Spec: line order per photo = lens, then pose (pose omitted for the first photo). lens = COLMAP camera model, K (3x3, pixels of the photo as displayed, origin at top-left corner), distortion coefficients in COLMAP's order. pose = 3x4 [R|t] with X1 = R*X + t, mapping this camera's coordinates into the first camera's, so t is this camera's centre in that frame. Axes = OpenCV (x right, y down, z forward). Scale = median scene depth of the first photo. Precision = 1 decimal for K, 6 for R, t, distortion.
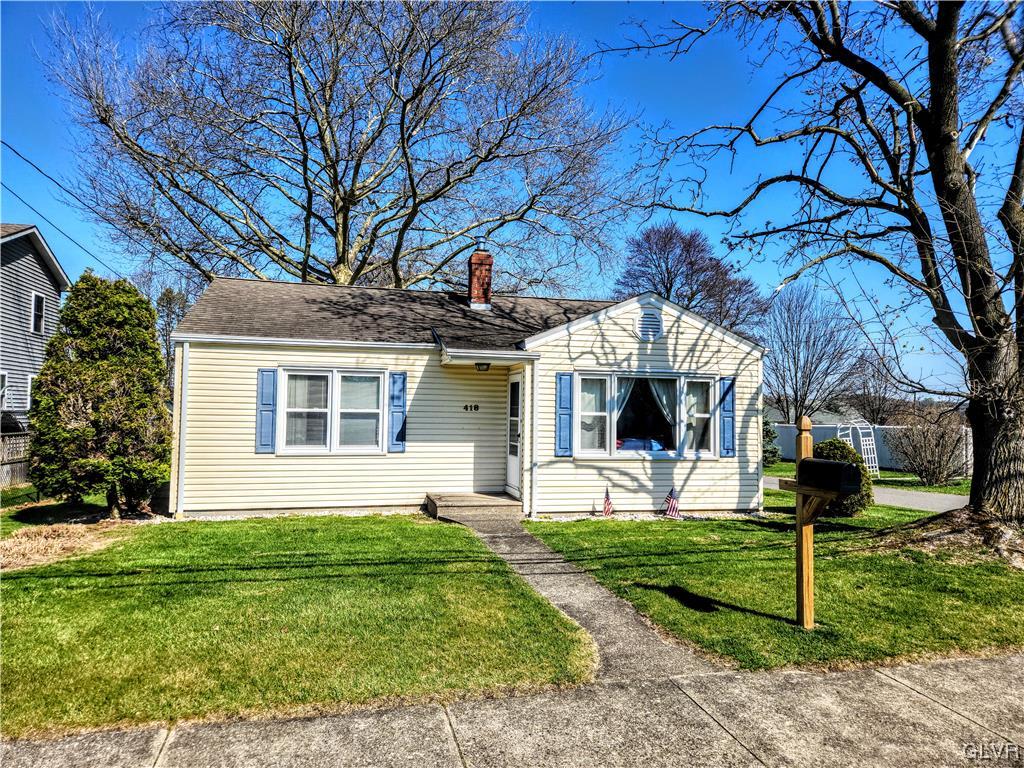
lens RADIAL K [[722.1, 0, 512.0], [0, 722.1, 384.0], [0, 0, 1]] dist [0.012661, -0.002119]
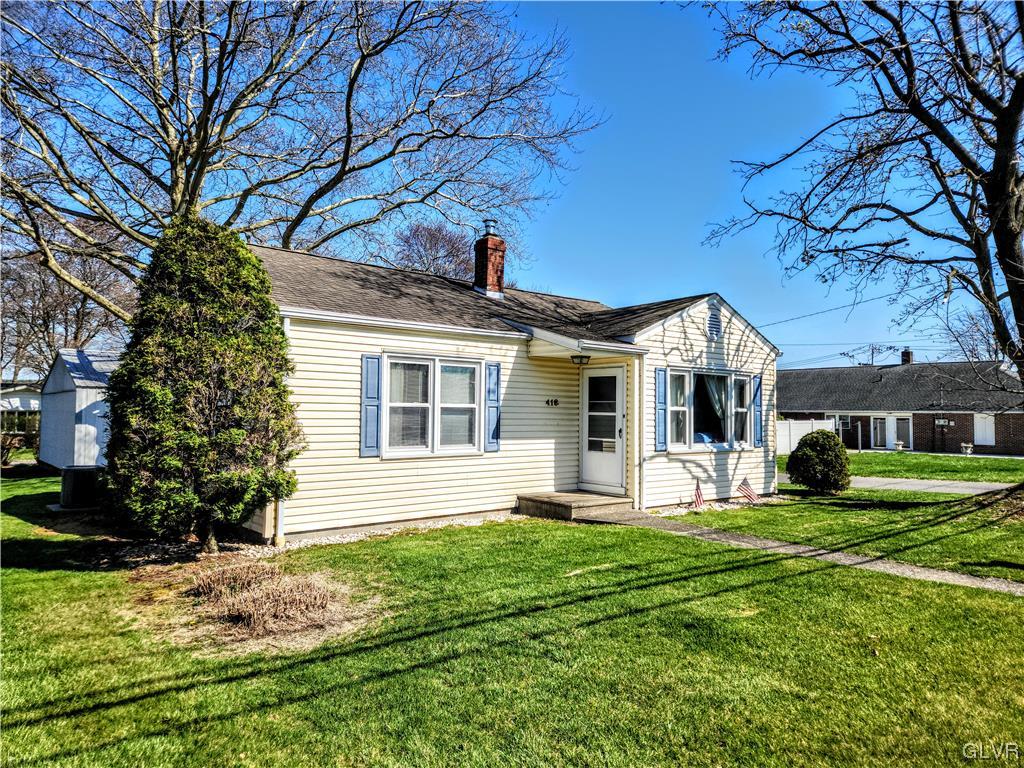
lens RADIAL K [[722.1, 0, 512.0], [0, 722.1, 384.0], [0, 0, 1]] dist [0.012661, -0.002119]
pose [[0.890716, 0.013360, 0.454364, -0.556143], [-0.016561, 0.999858, 0.003067, 0.006864], [-0.454259, -0.010257, 0.890811, 0.188203]]
